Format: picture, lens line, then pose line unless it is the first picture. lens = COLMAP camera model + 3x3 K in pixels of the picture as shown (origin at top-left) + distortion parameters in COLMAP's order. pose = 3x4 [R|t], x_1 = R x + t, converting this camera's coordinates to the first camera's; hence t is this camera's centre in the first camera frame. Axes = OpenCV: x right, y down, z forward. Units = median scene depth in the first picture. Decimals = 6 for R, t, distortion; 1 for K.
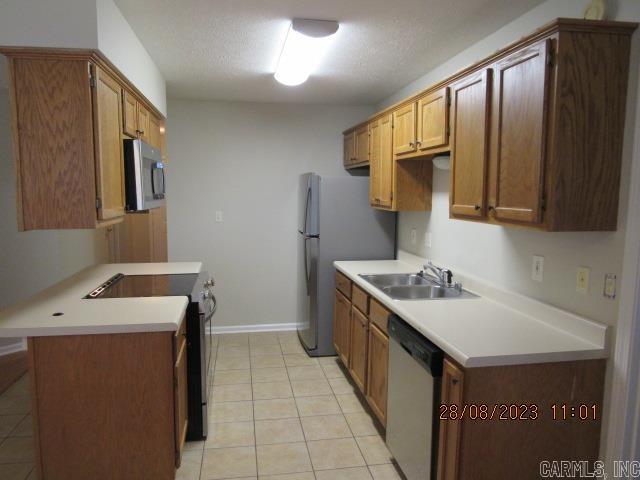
lens RADIAL K [[459.9, 0, 322.9], [0, 459.9, 239.8], [0, 0, 1]] dist [-0.002296, 0.003096]
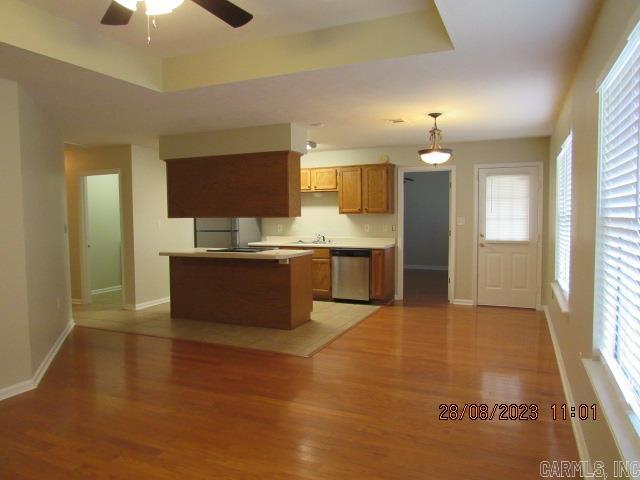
lens RADIAL K [[459.9, 0, 319.9], [0, 459.9, 240.2], [0, 0, 1]] dist [-0.002296, 0.003096]
pose [[0.574671, -0.053742, 0.816618, -2.117854], [0.099189, 0.995059, -0.004316, 0.114100], [-0.812351, 0.083480, 0.577163, -0.539395]]
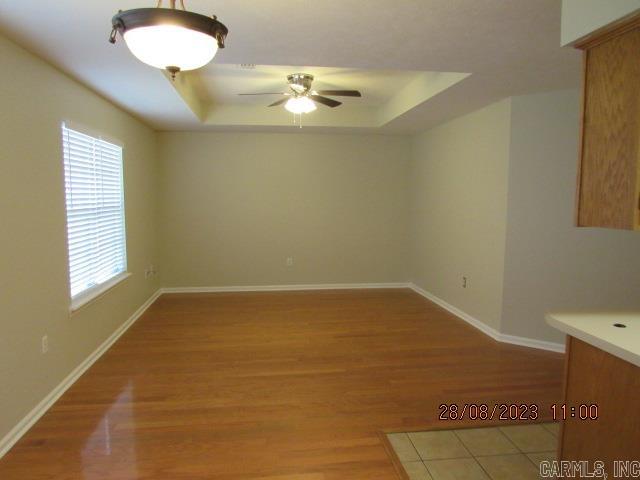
lens RADIAL K [[459.9, 0, 320.9], [0, 459.9, 242.6], [0, 0, 1]] dist [-0.002296, 0.003096]
pose [[-0.059115, 0.096389, -0.993587, 0.359451], [-0.114624, 0.988089, 0.102676, -0.024166], [0.991648, 0.119959, -0.047363, 0.509279]]
